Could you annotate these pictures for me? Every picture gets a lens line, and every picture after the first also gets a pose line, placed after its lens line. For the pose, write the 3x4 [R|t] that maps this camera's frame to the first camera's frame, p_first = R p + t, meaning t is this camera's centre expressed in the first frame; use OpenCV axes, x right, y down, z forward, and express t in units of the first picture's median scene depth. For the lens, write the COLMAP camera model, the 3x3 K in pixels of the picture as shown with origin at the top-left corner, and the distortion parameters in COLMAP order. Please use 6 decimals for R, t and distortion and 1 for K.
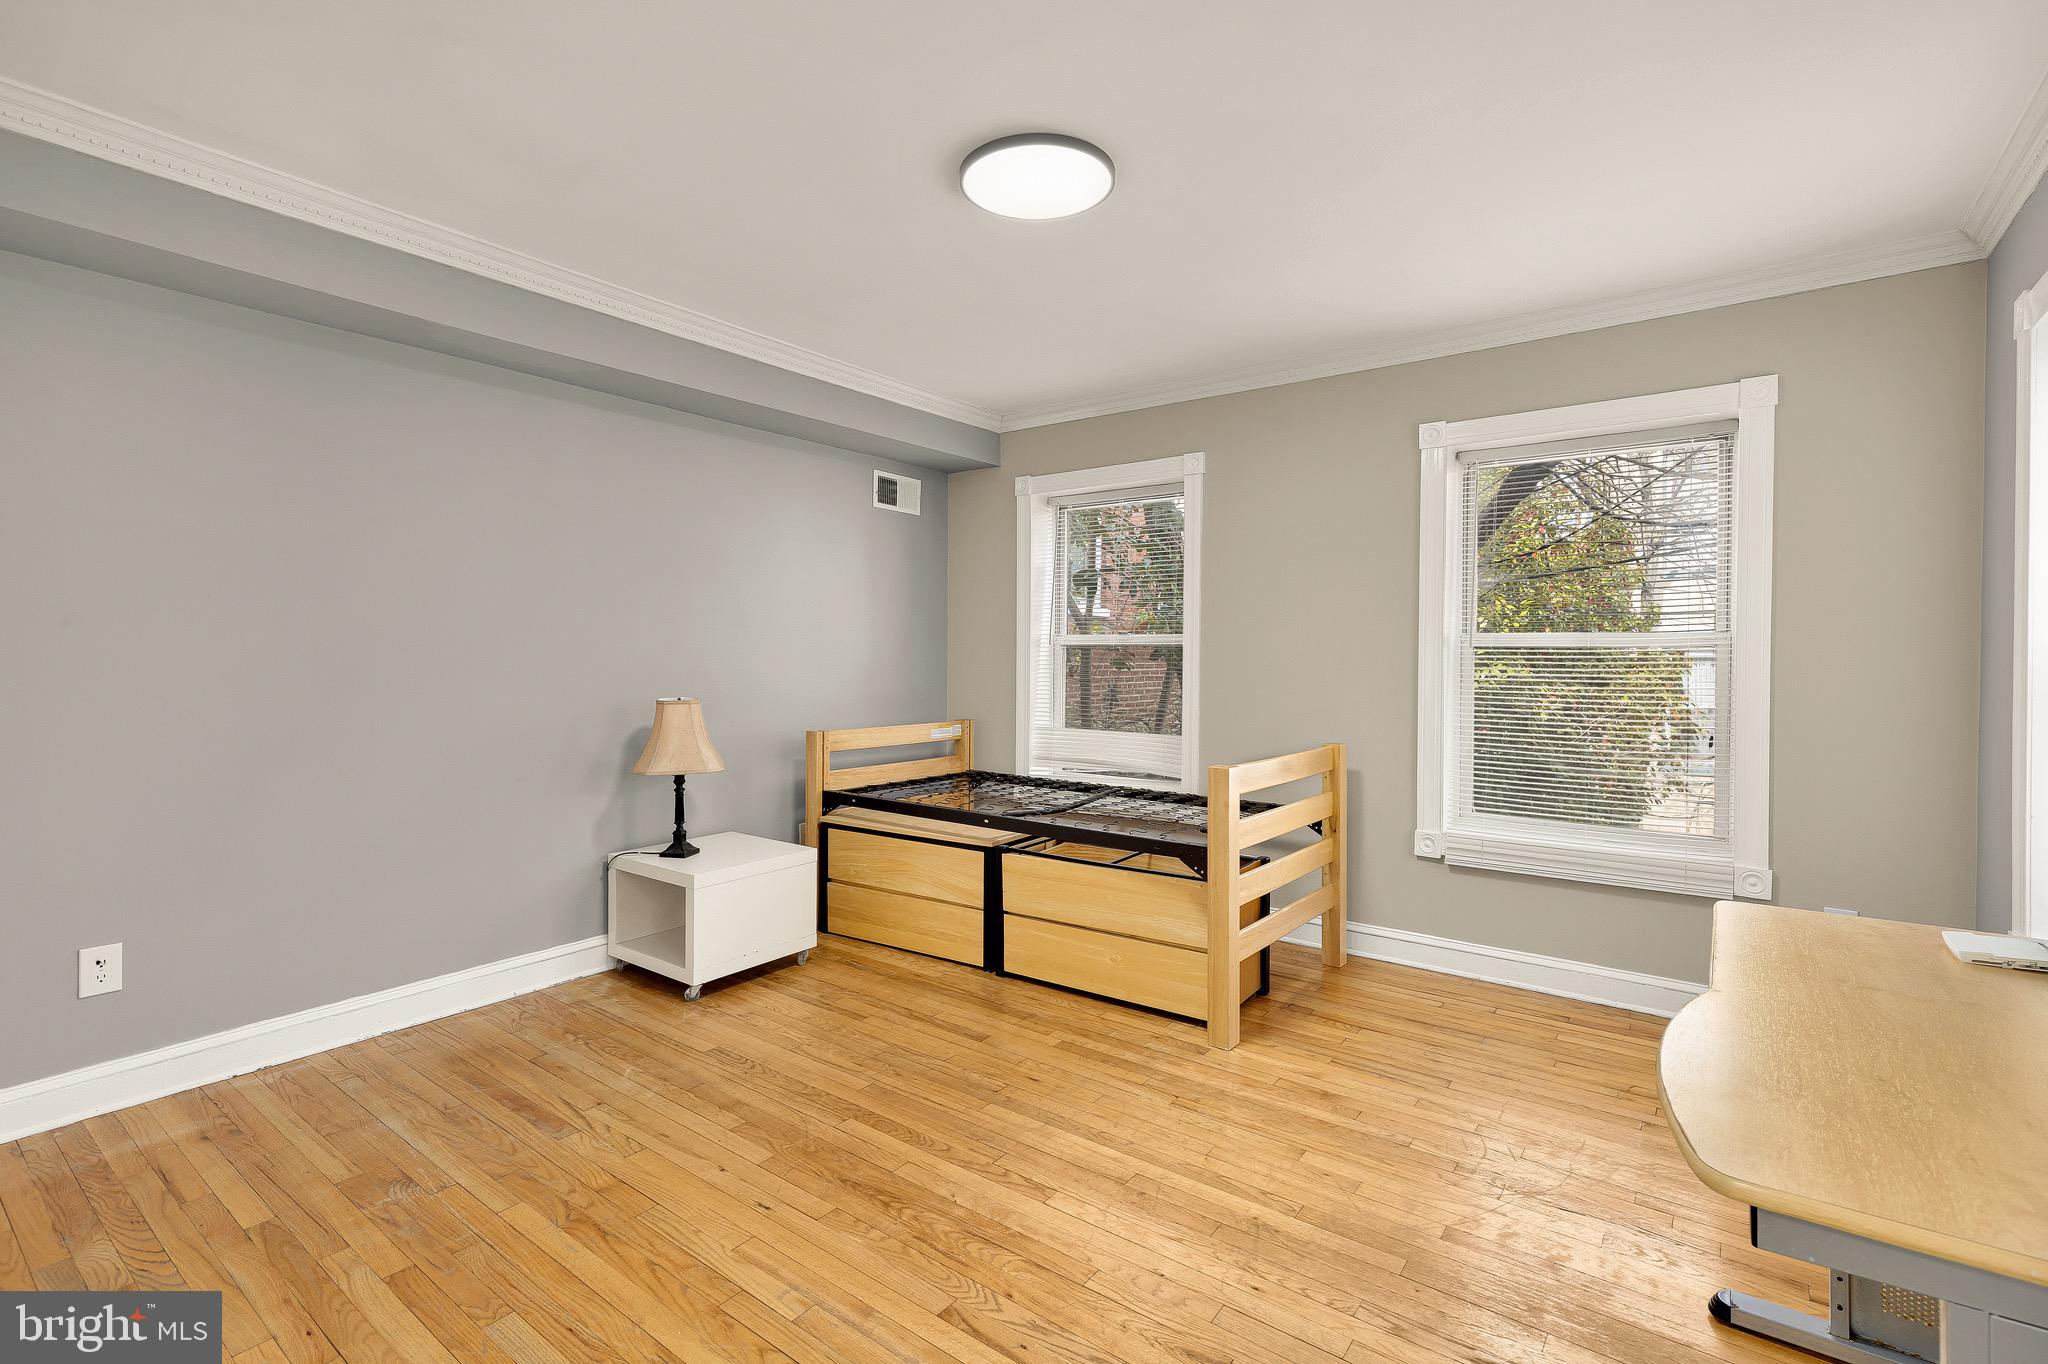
lens RADIAL K [[930.1, 0, 1036.5], [0, 930.1, 666.0], [0, 0, 1]] dist [0.002020, 0.000731]
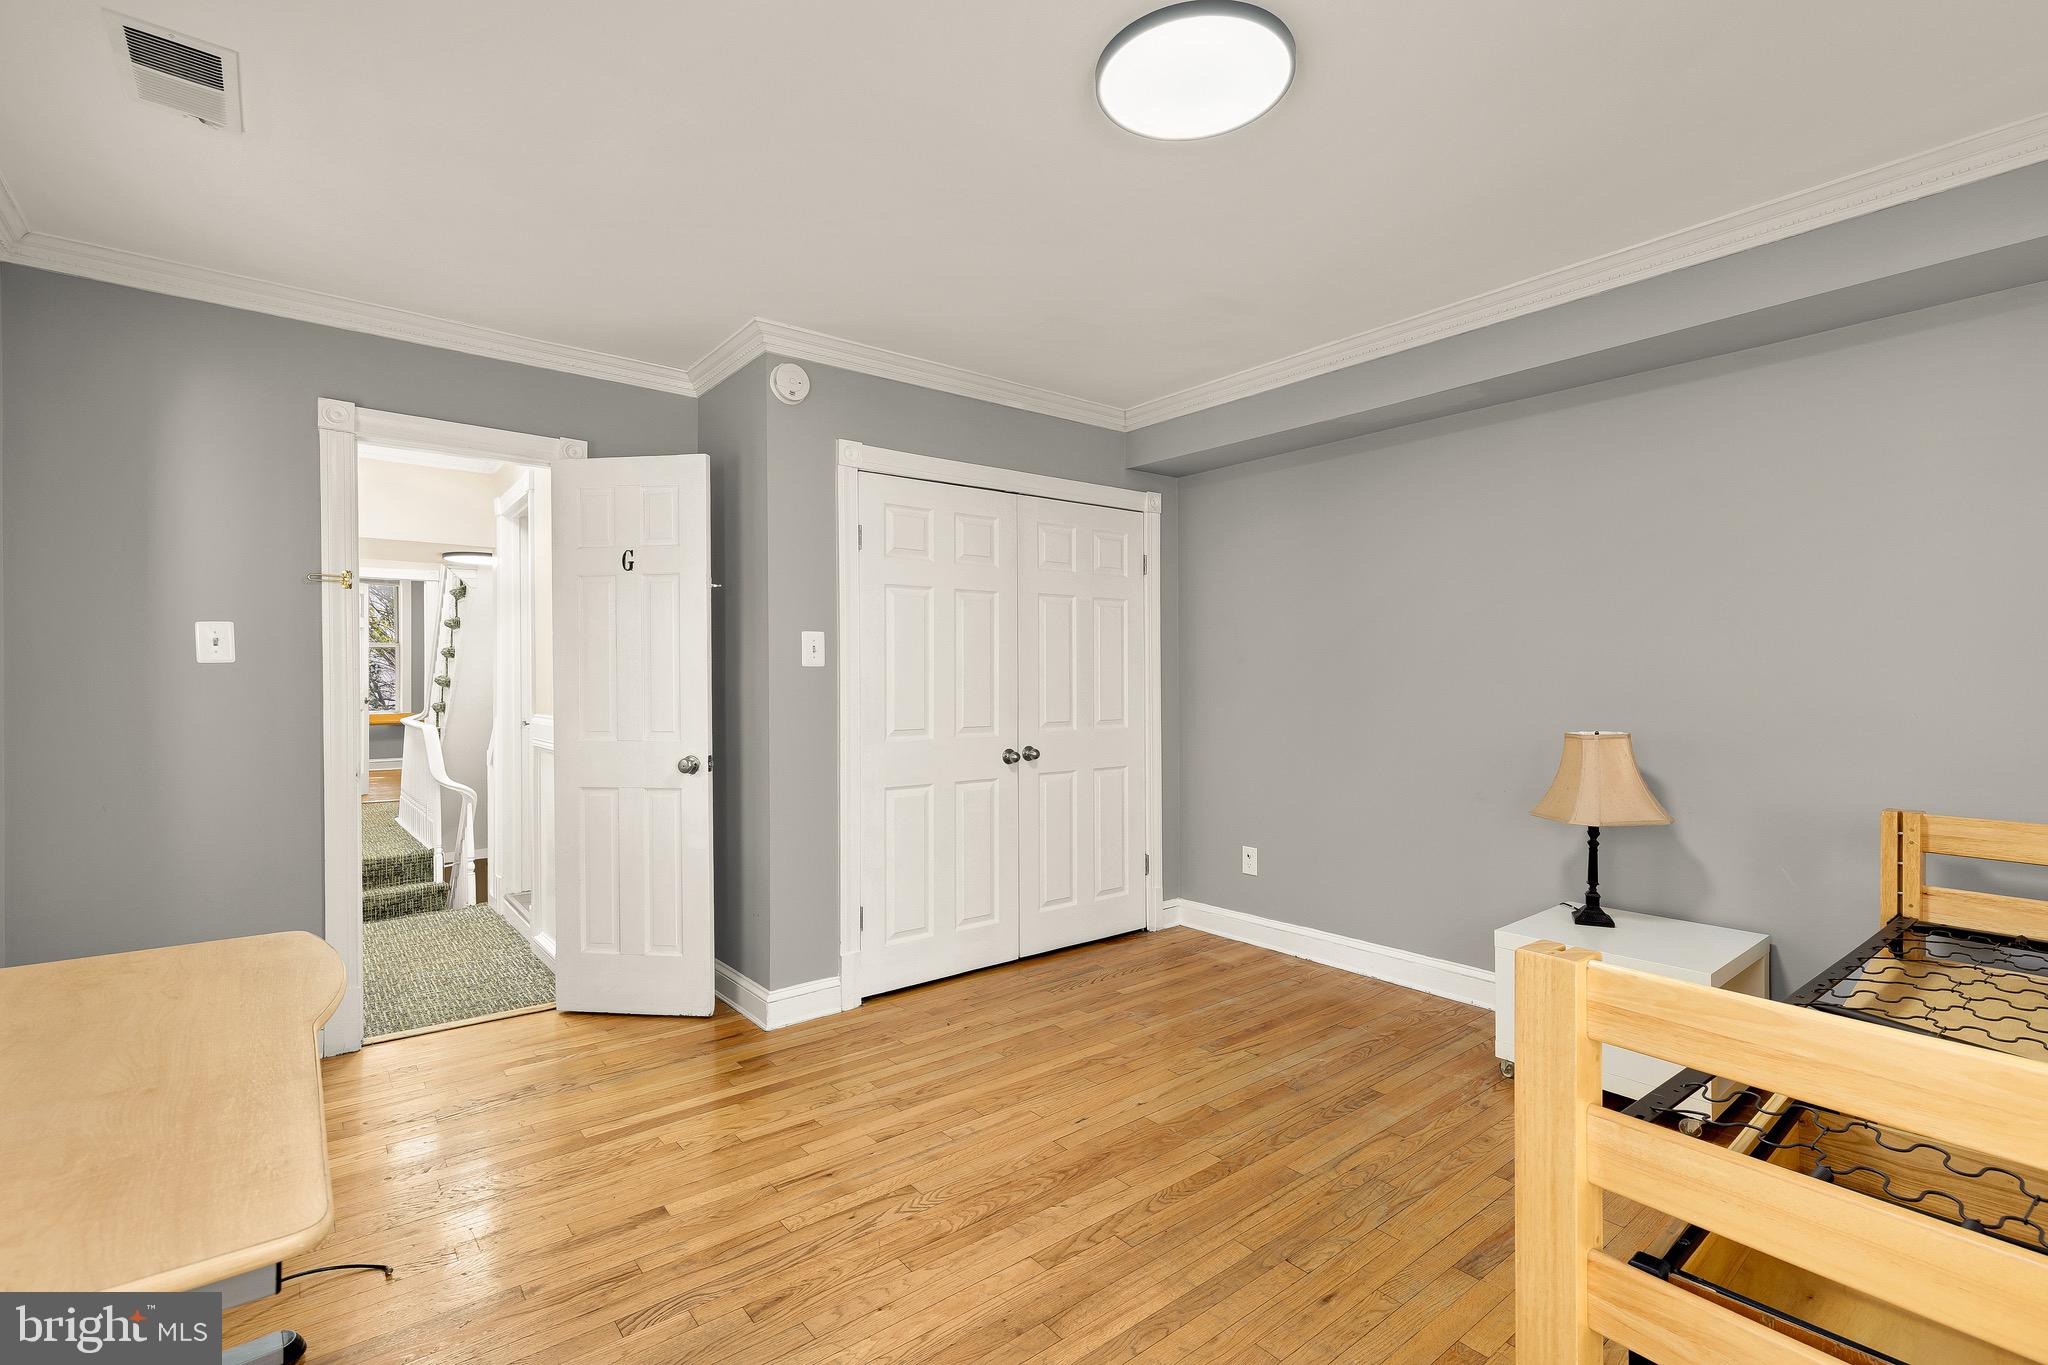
lens RADIAL K [[930.1, 0, 1033.9], [0, 930.1, 684.0], [0, 0, 1]] dist [0.002020, 0.000731]
pose [[-0.249671, 0.006370, -0.968310, 0.714609], [-0.011731, 0.999885, 0.009602, -0.015489], [0.968260, 0.013756, -0.249568, 0.950831]]
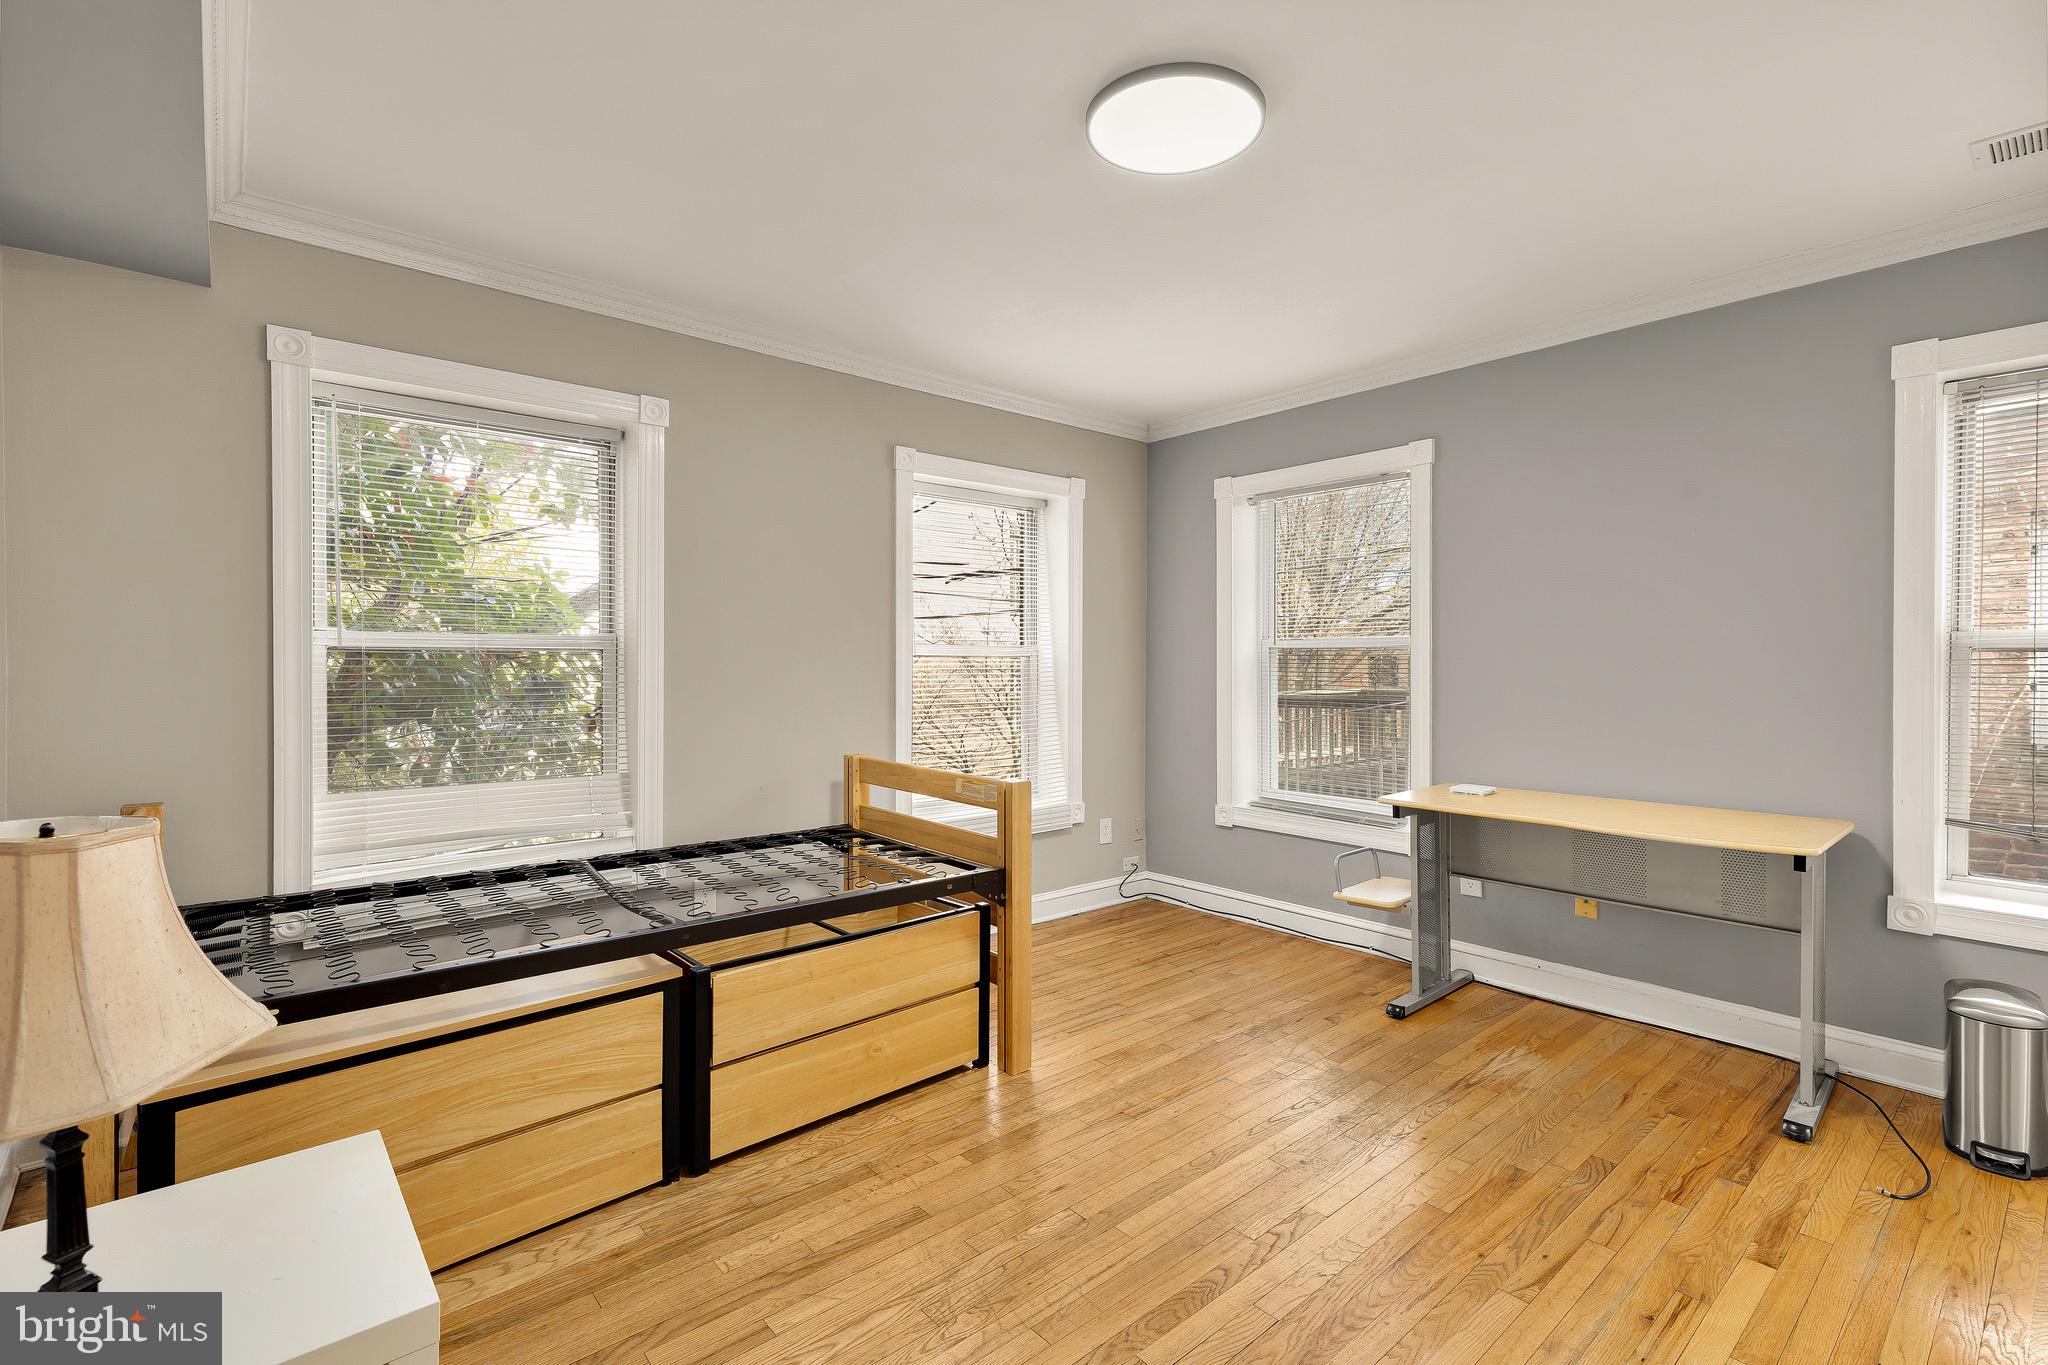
lens RADIAL K [[930.1, 0, 1028.2], [0, 930.1, 664.9], [0, 0, 1]] dist [0.002020, 0.000731]
pose [[0.211958, -0.013587, 0.977184, -0.797335], [0.006942, 0.999899, 0.012398, -0.026125], [-0.977254, 0.004156, 0.212031, 0.846853]]
